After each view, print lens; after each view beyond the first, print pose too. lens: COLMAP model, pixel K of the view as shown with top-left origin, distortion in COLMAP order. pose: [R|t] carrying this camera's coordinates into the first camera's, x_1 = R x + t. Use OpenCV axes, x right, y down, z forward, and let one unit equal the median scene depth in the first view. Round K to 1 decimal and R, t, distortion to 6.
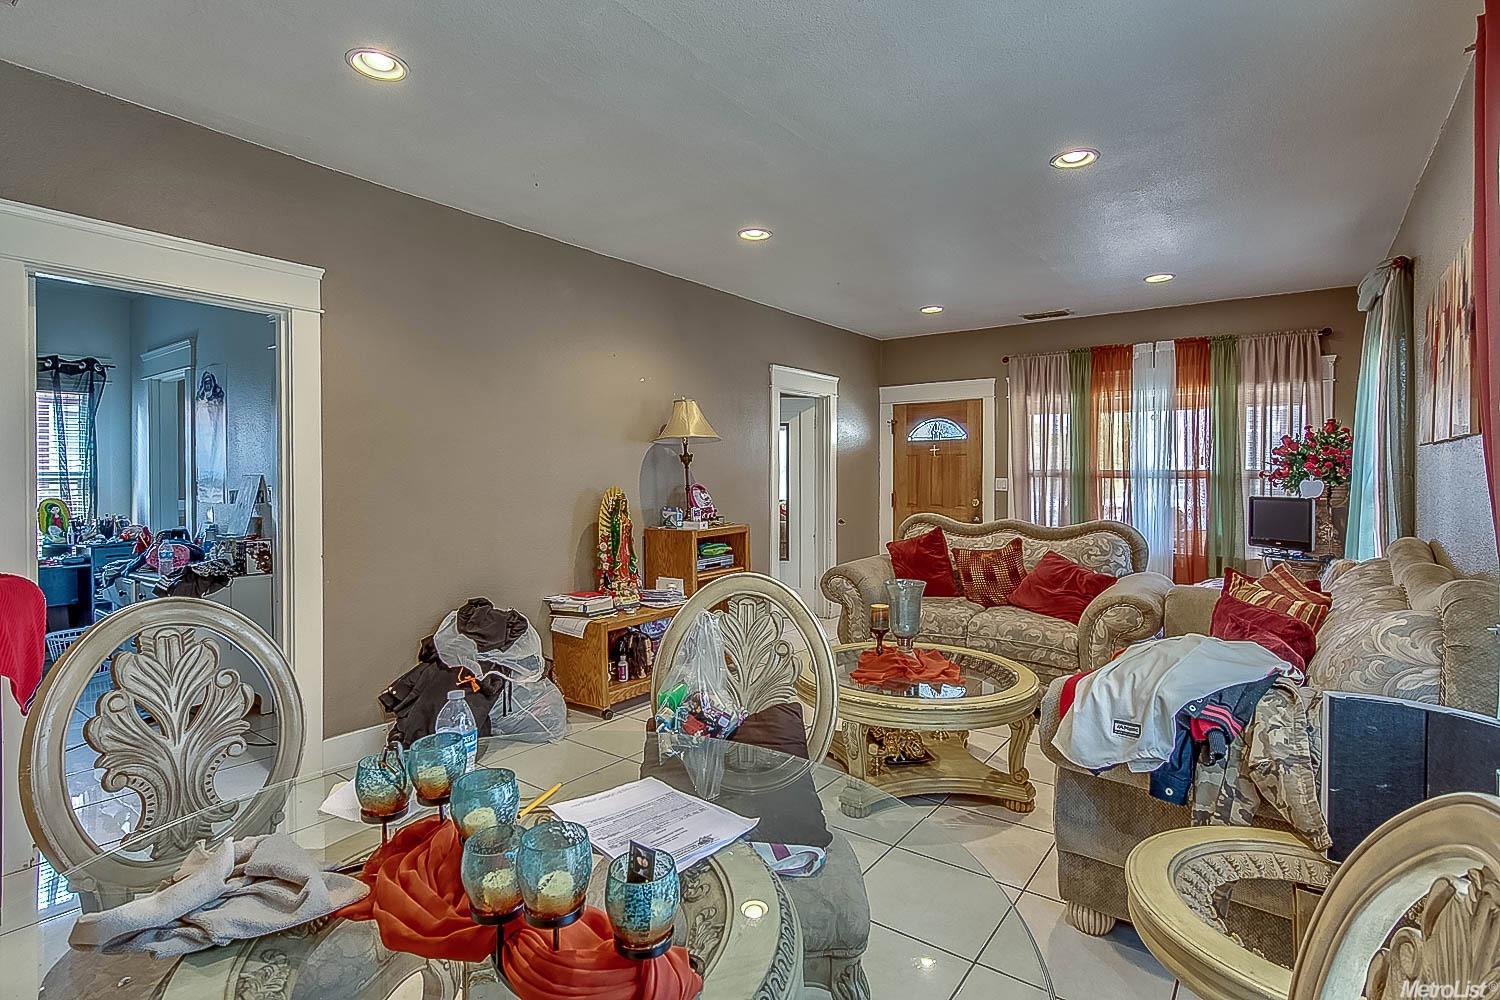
lens RADIAL K [[729.4, 0, 747.3], [0, 729.4, 489.6], [0, 0, 1]] dist [0.001180, 0.000416]
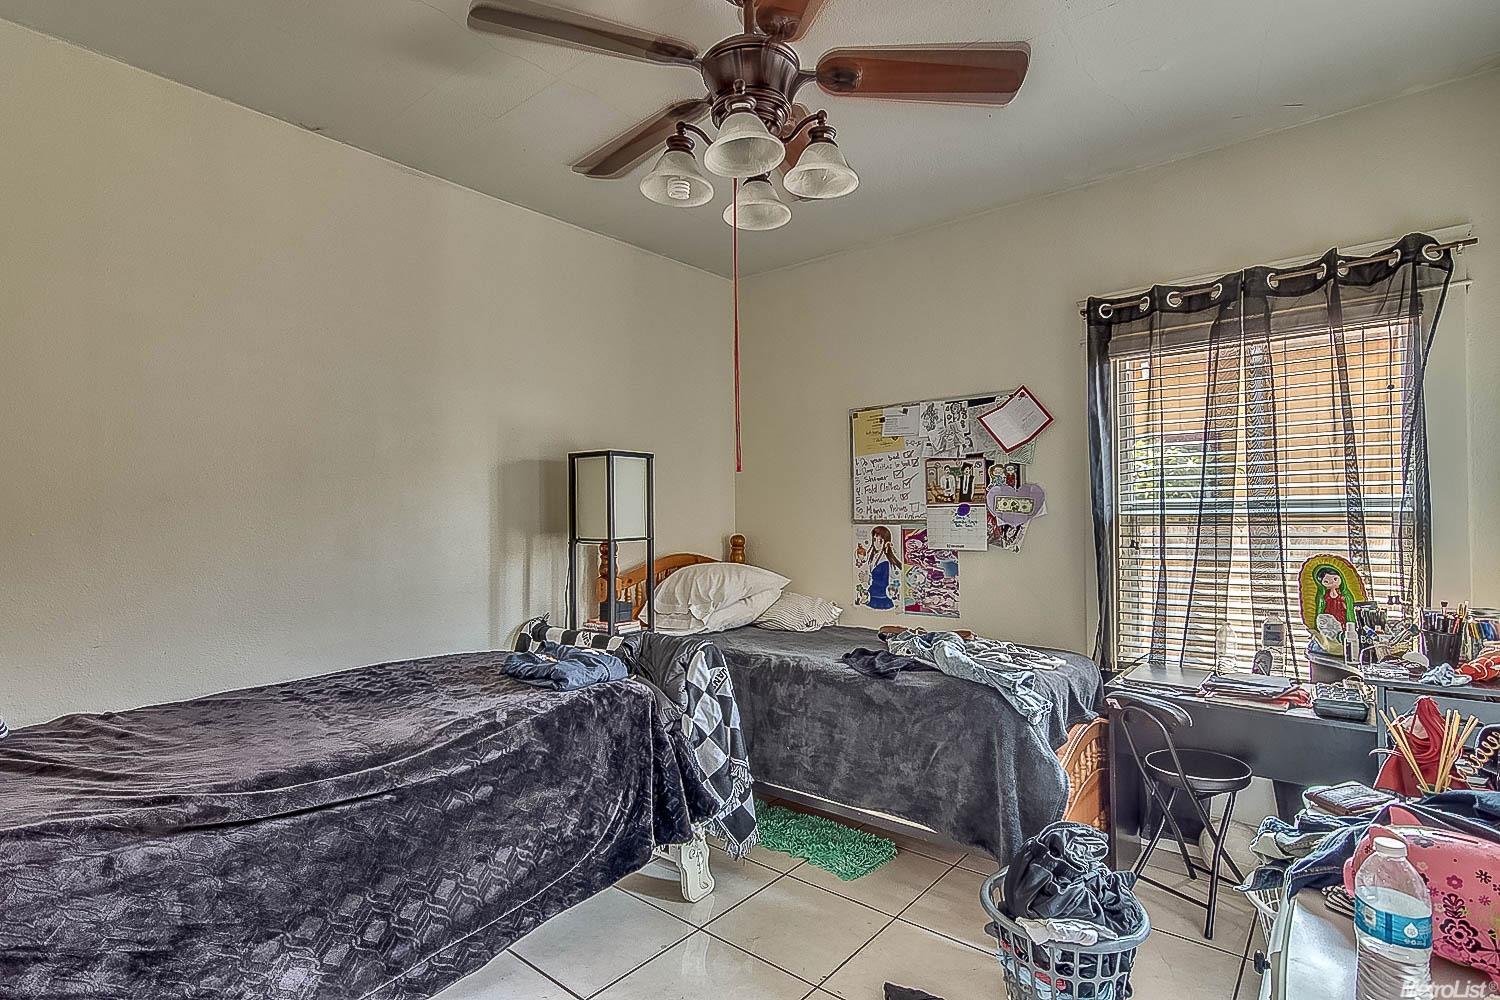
lens RADIAL K [[729.4, 0, 745.8], [0, 729.4, 501.9], [0, 0, 1]] dist [0.001180, 0.000416]
pose [[-0.068986, -0.010194, -0.997566, -0.449078], [-0.010895, 0.999896, -0.009464, -0.013609], [0.997558, 0.010216, -0.069090, 0.647846]]
